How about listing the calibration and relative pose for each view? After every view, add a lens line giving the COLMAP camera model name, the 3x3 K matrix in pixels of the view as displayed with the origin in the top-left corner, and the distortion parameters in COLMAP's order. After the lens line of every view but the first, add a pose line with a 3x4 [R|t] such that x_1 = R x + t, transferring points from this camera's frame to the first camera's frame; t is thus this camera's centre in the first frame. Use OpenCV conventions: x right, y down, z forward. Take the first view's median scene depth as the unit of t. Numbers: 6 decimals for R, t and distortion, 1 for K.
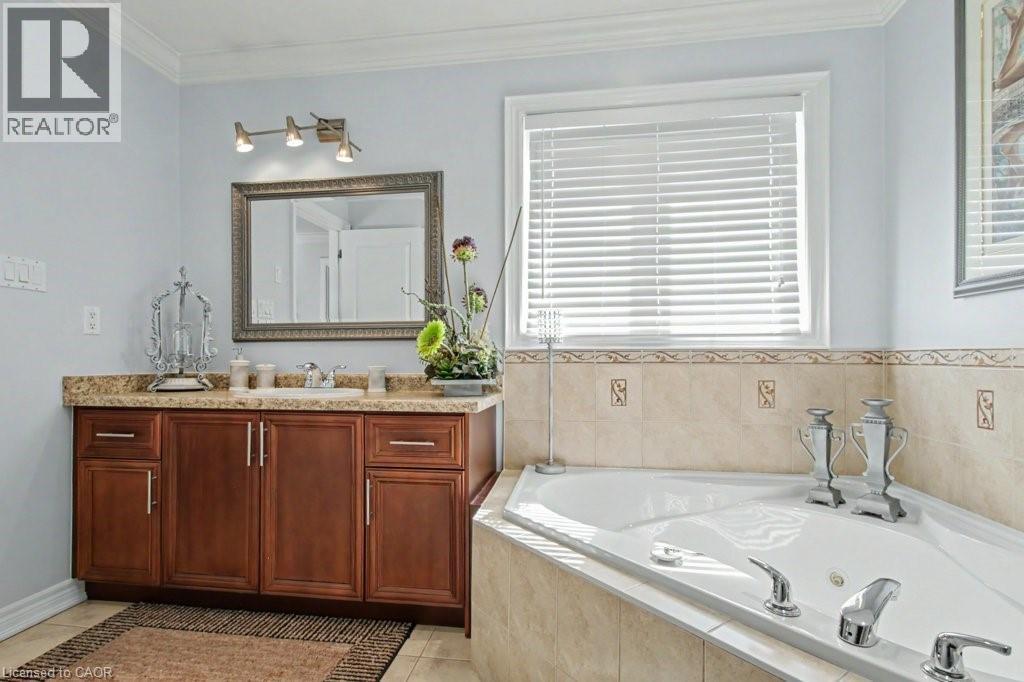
lens RADIAL K [[486.0, 0, 510.9], [0, 486.0, 356.1], [0, 0, 1]] dist [0.004688, -0.001049]
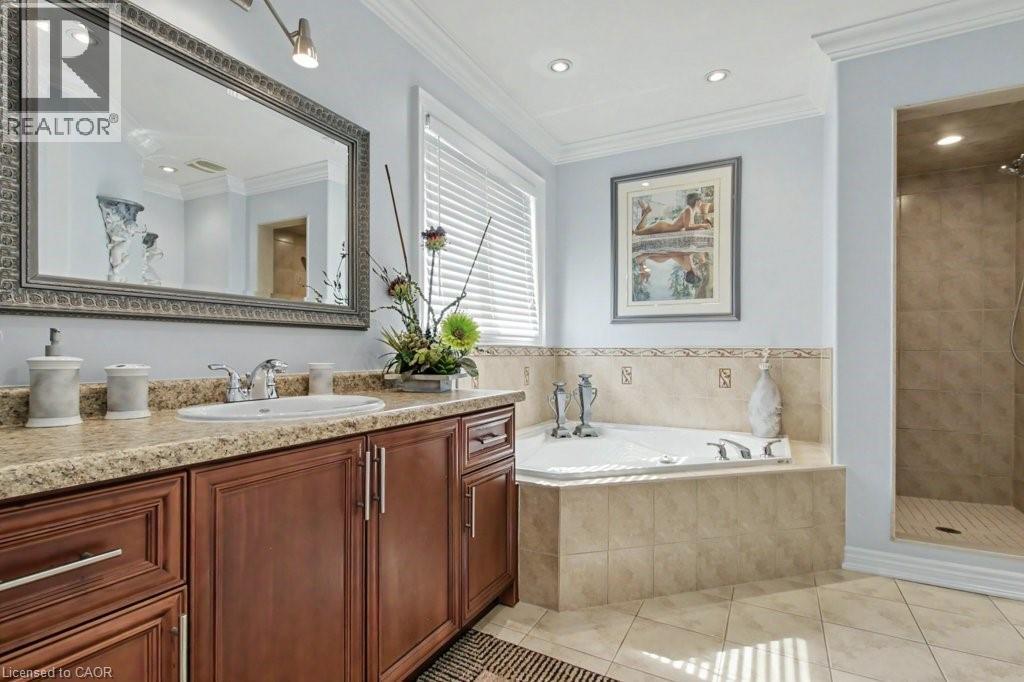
lens RADIAL K [[486.0, 0, 508.6], [0, 486.0, 347.8], [0, 0, 1]] dist [0.004688, -0.001049]
pose [[0.359691, 0.007805, 0.933039, -1.073197], [-0.008025, 0.999954, -0.005271, -0.001141], [-0.933037, -0.005591, 0.359737, 0.590451]]
